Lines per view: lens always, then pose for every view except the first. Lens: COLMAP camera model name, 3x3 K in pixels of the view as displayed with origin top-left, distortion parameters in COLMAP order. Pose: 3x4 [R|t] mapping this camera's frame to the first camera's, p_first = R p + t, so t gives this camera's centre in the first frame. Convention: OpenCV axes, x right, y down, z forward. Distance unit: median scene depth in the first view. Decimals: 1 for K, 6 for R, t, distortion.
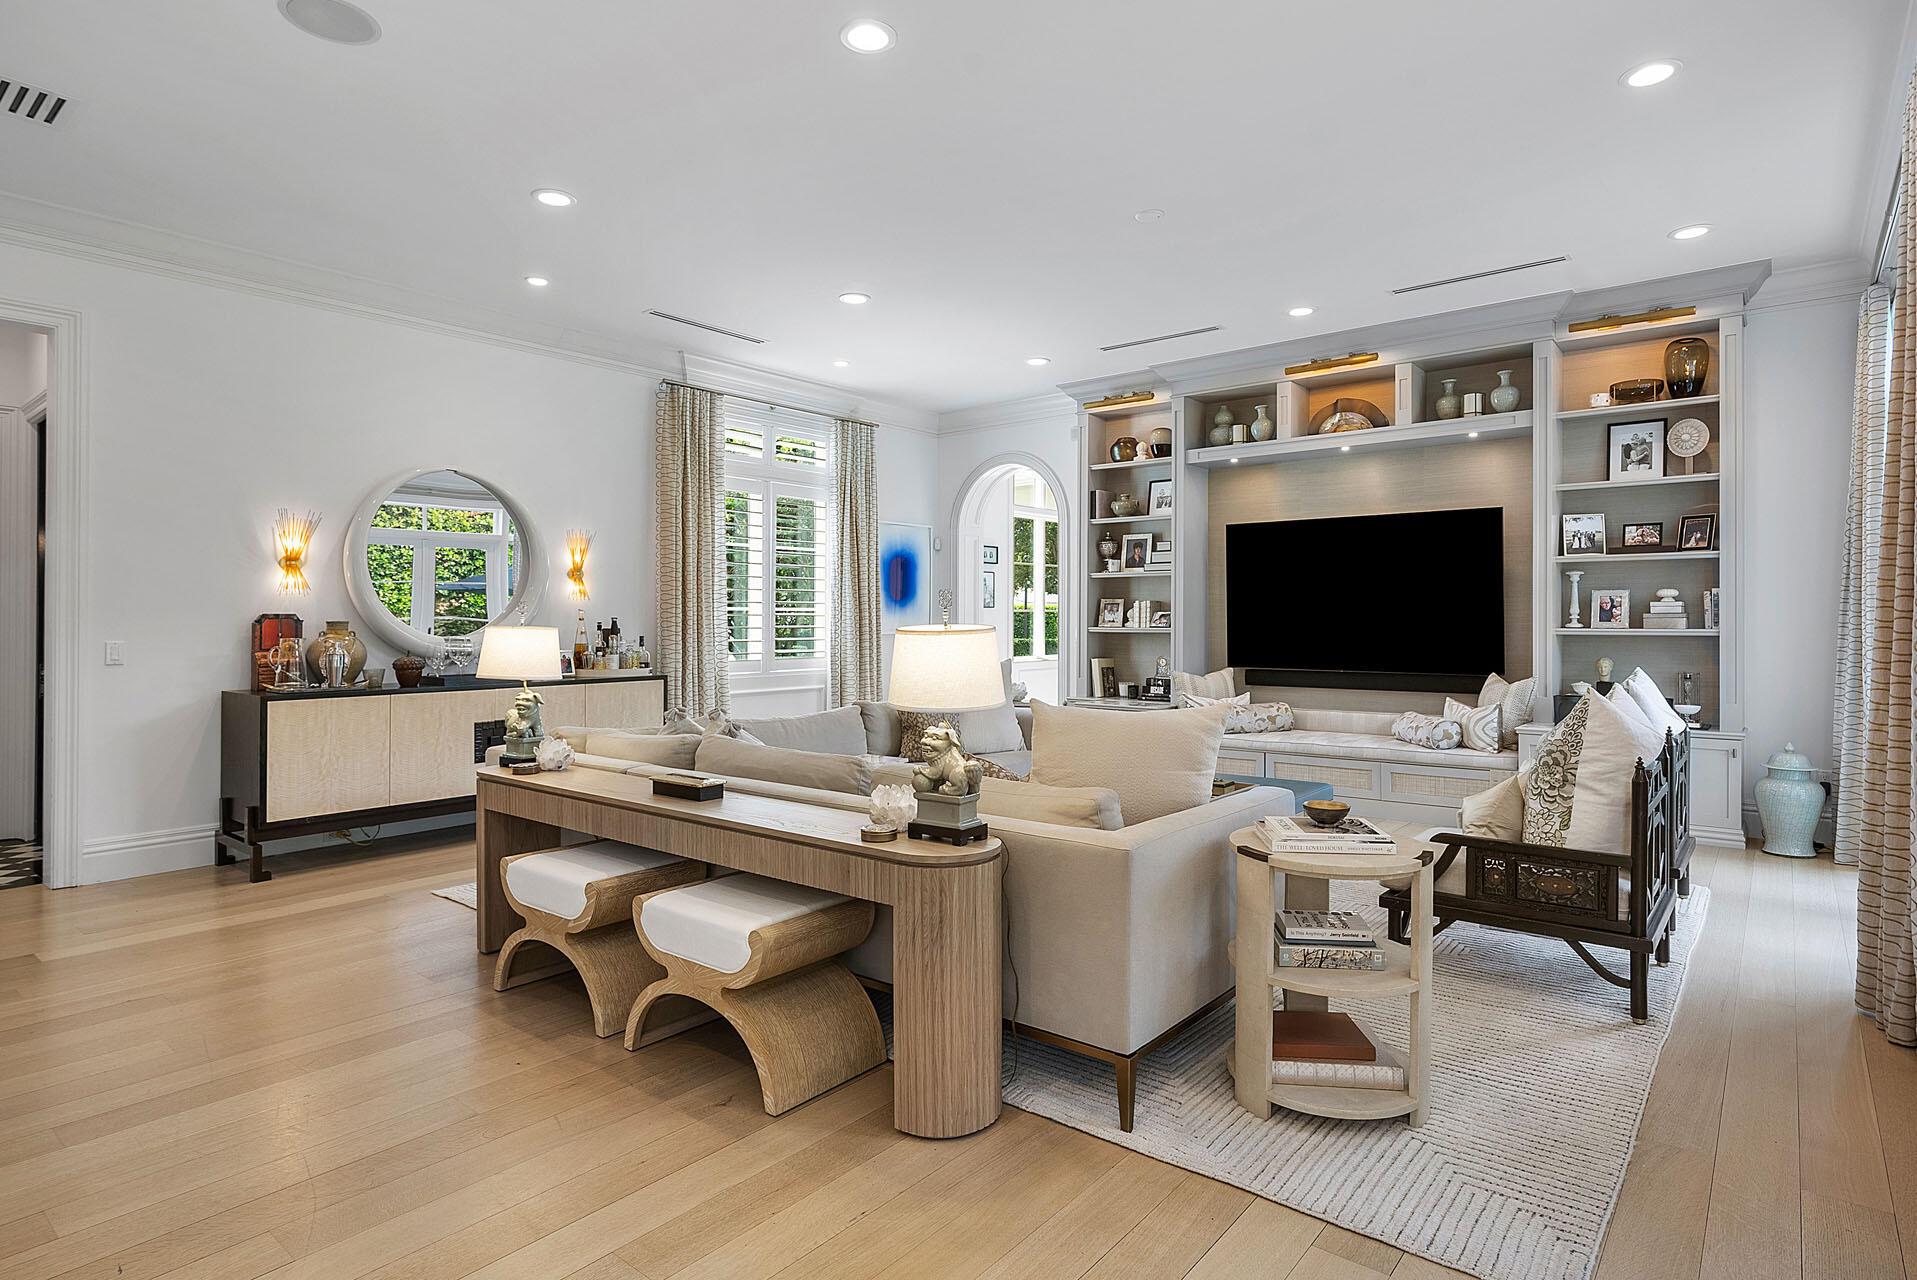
lens RADIAL K [[986.1, 0, 964.4], [0, 986.1, 630.3], [0, 0, 1]] dist [-0.000643, -0.000153]
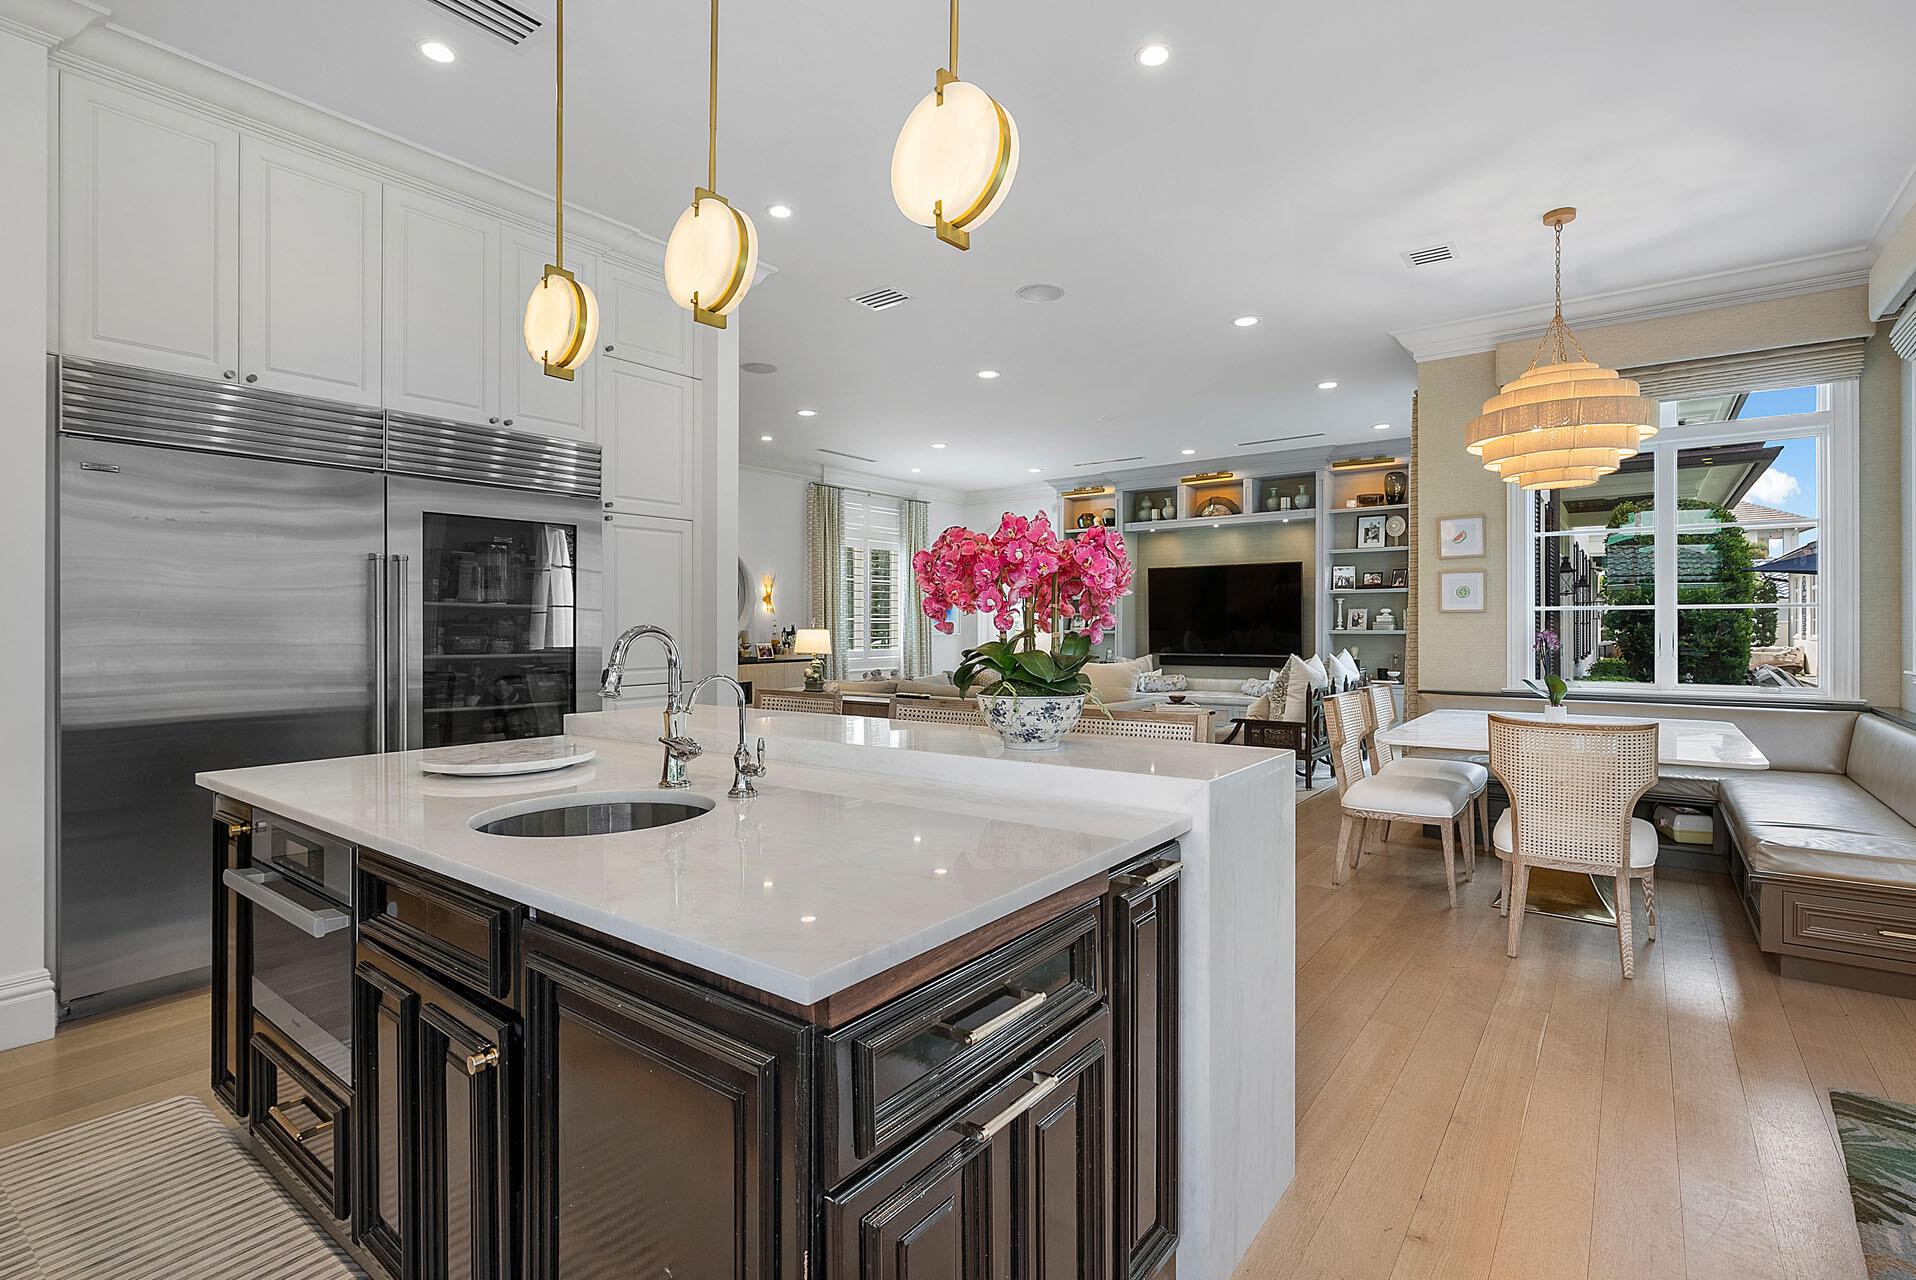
lens RADIAL K [[898.9, 0, 958.7], [0, 898.9, 631.8], [0, 0, 1]] dist [0.001306, 0.000241]
pose [[0.999182, -0.001170, 0.040413, -0.129854], [0.001286, 0.999995, -0.002844, 0.004259], [-0.040410, 0.002894, 0.999179, -0.567340]]
